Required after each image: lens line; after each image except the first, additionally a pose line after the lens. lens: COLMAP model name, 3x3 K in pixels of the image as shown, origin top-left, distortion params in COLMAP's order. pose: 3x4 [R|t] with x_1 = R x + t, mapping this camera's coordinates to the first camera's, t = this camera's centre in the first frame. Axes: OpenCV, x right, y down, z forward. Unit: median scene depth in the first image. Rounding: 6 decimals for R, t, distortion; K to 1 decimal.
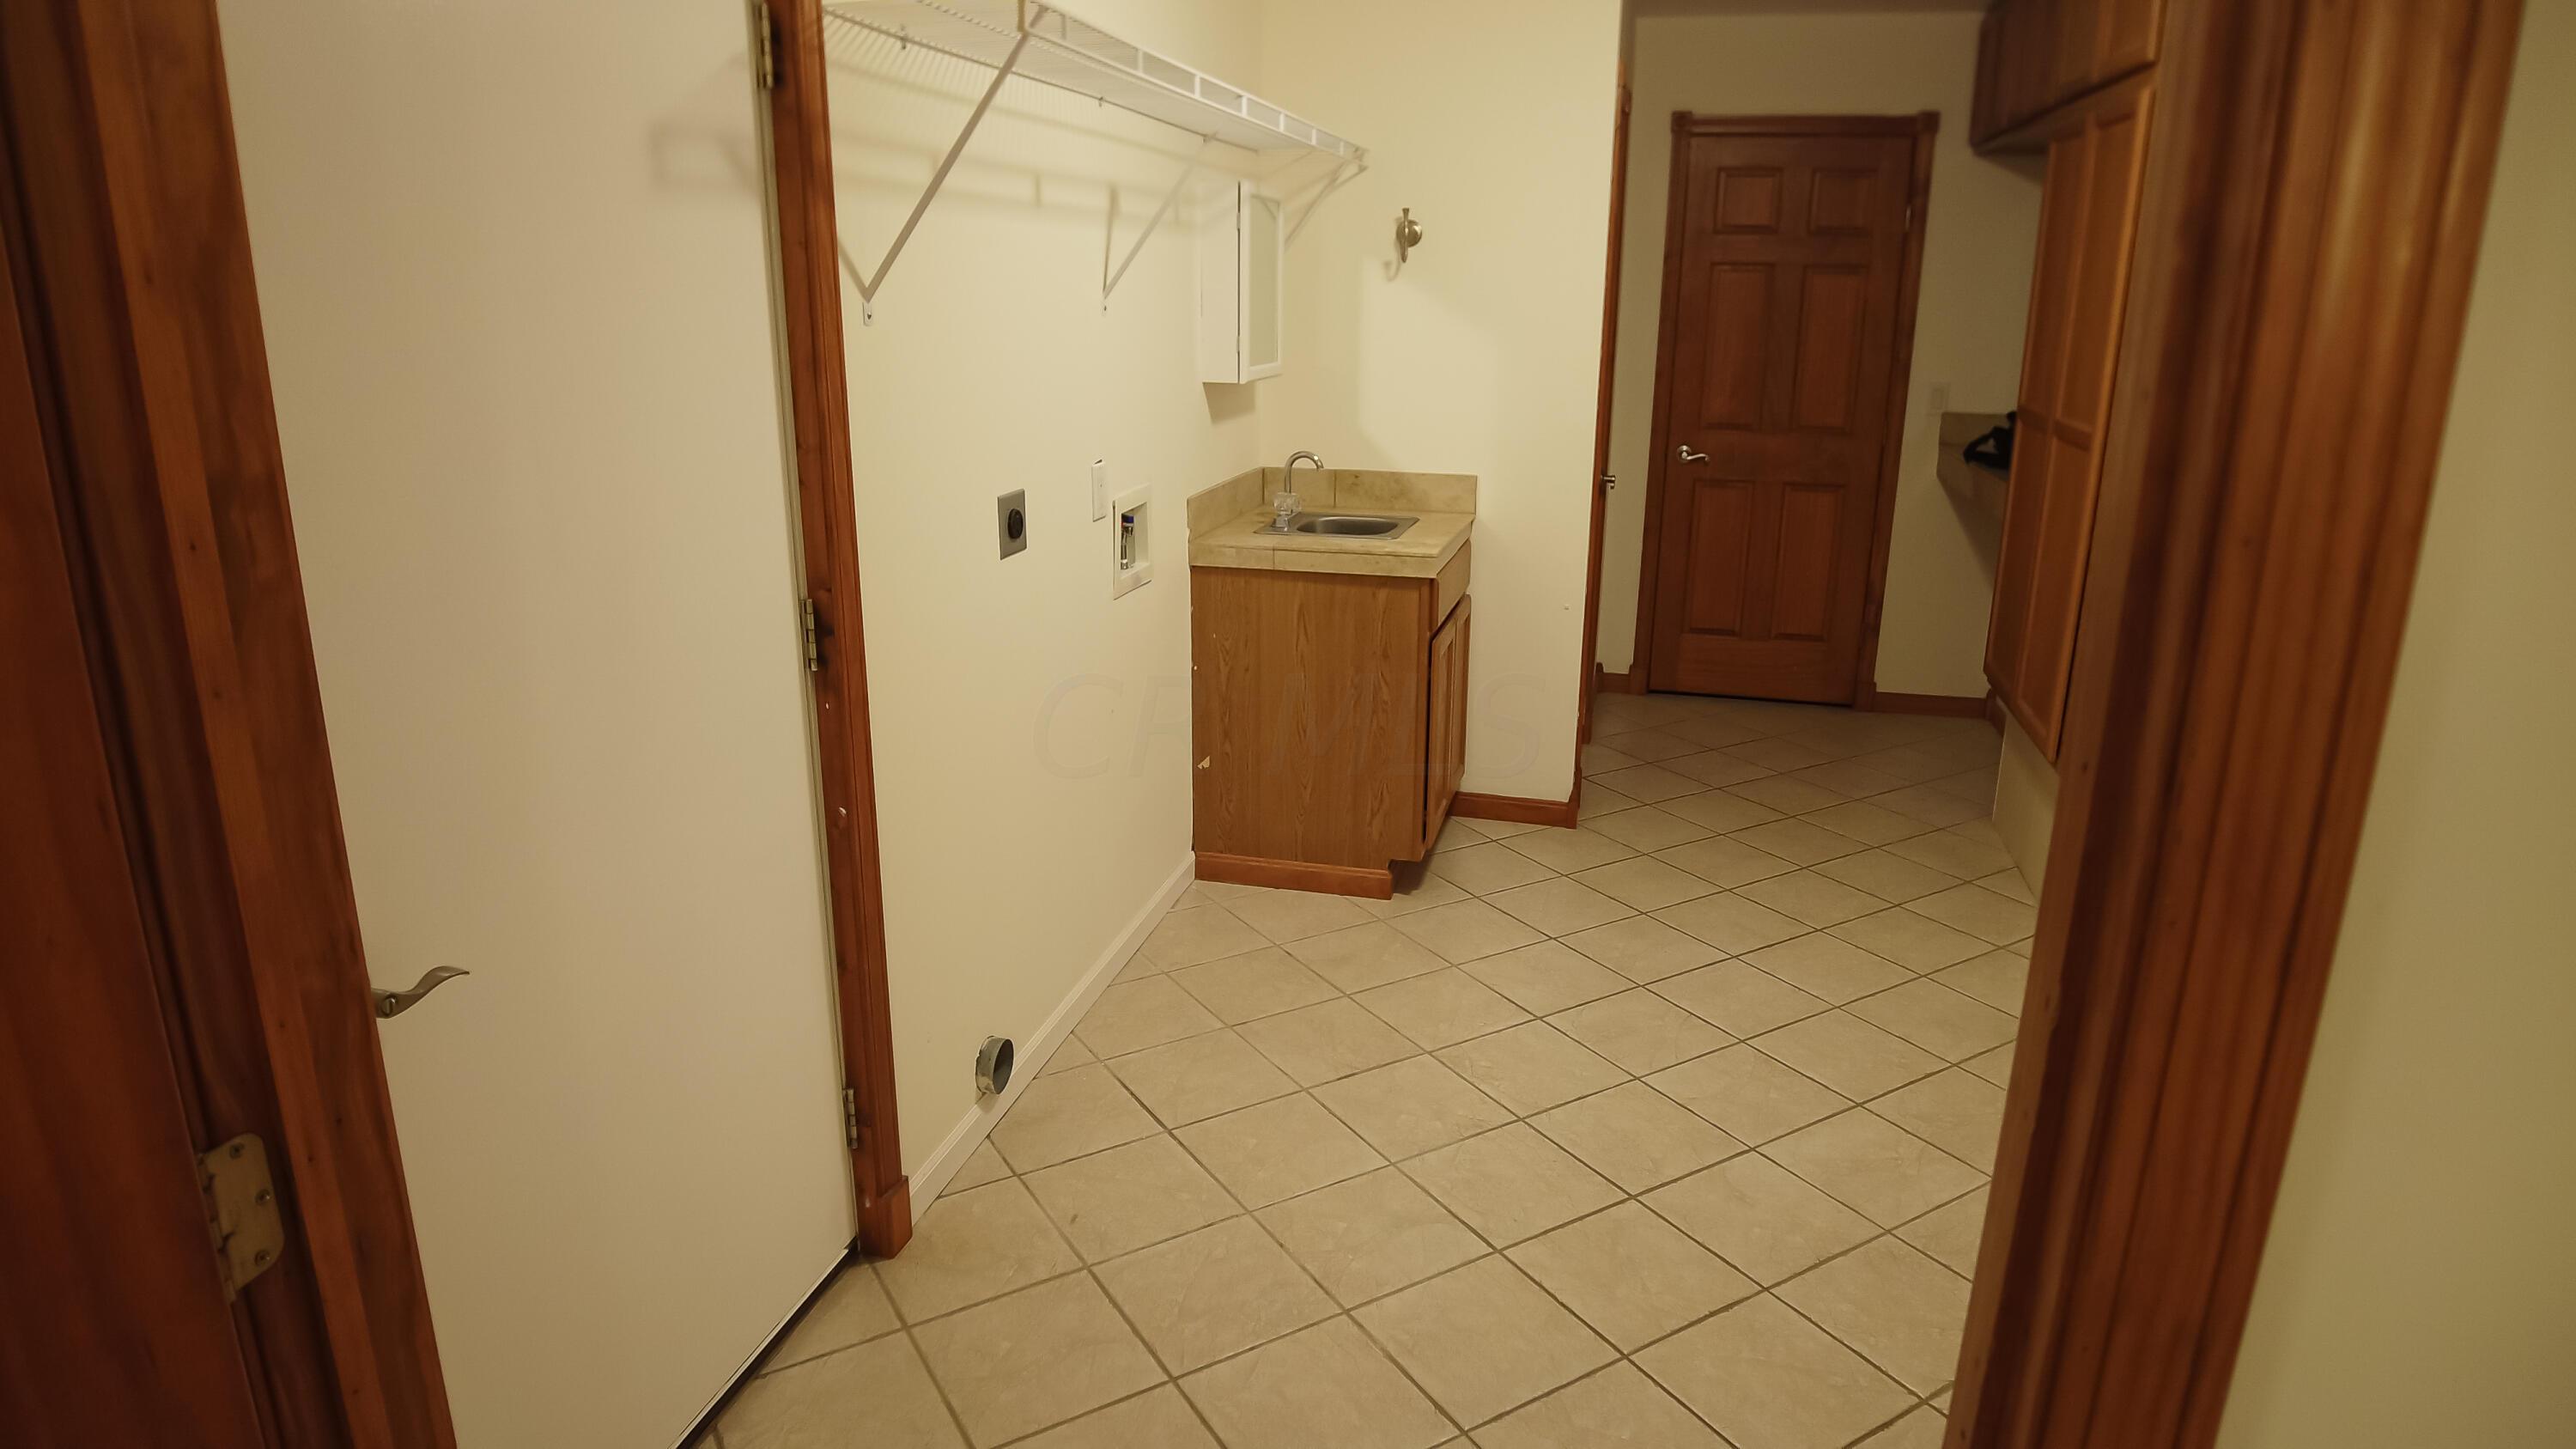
lens RADIAL K [[1508.2, 0, 1265.9], [0, 1508.2, 713.1], [0, 0, 1]] dist [-0.053881, 0.001096]
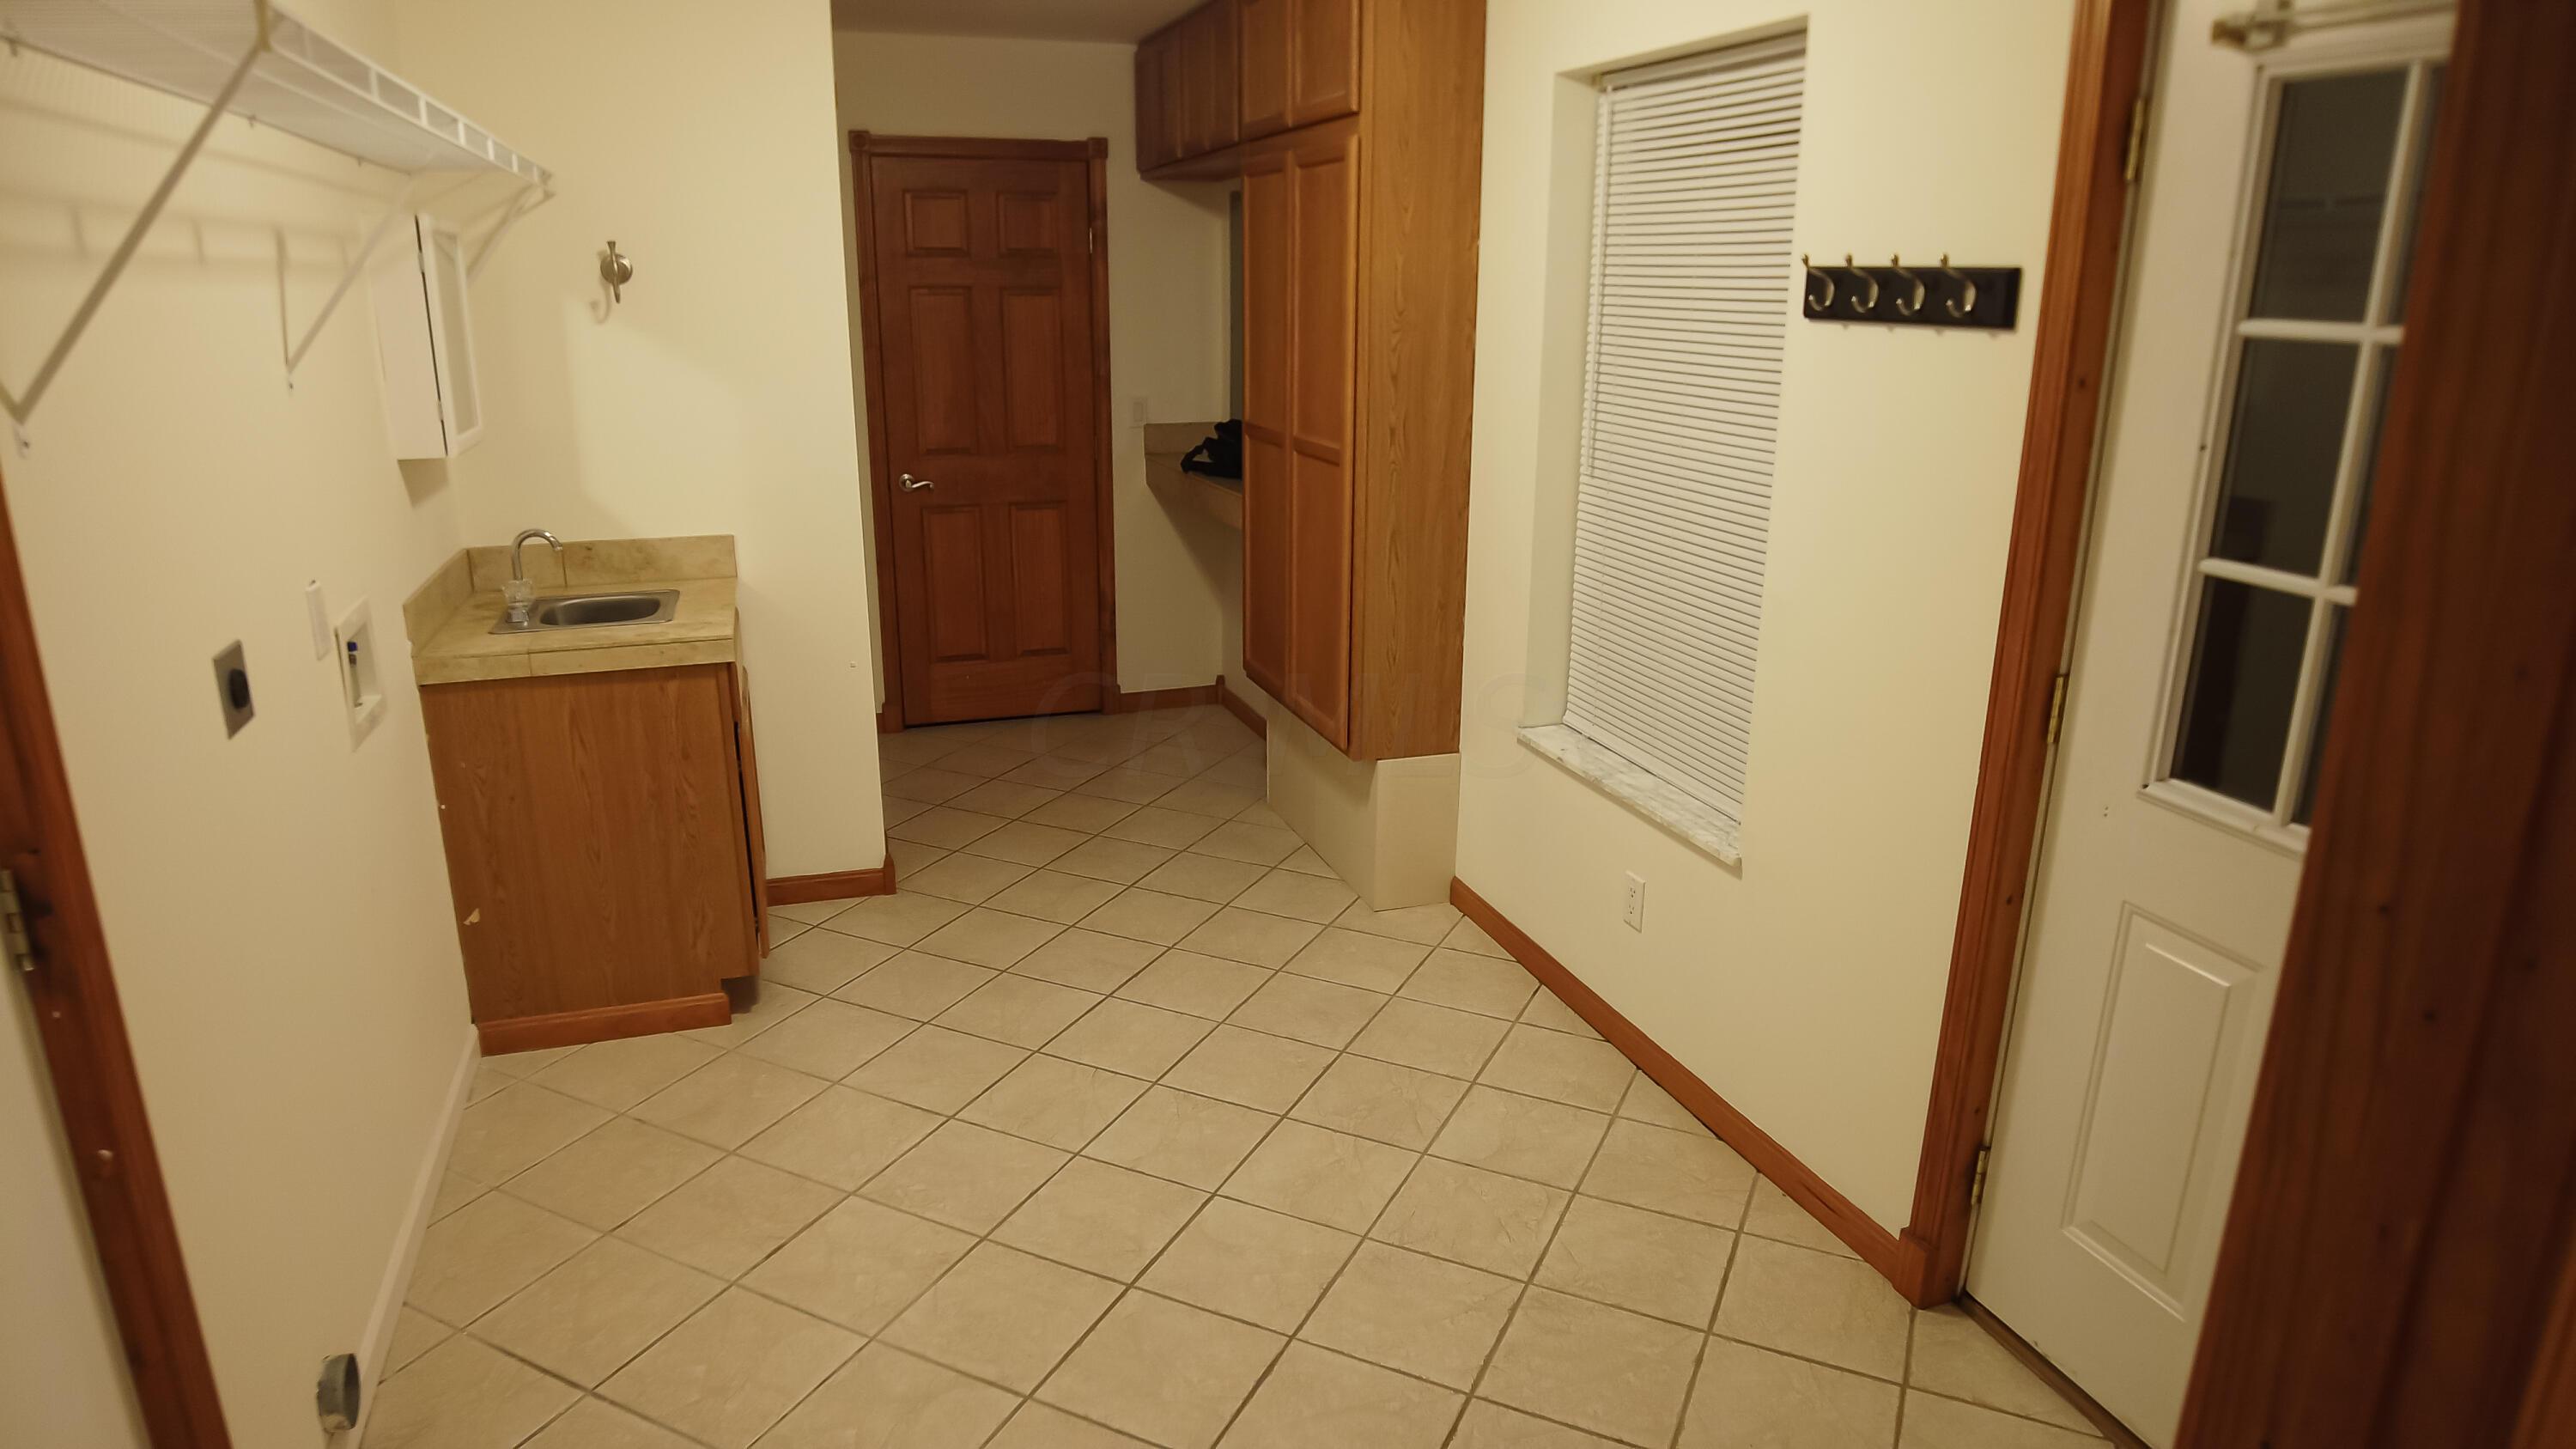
lens RADIAL K [[1508.2, 0, 1272.4], [0, 1508.2, 713.7], [0, 0, 1]] dist [-0.053881, 0.001096]
pose [[0.834860, -0.155232, 0.528120, -0.087826], [0.153943, 0.986973, 0.046749, -0.048083], [-0.528498, 0.042271, 0.847882, 0.078114]]
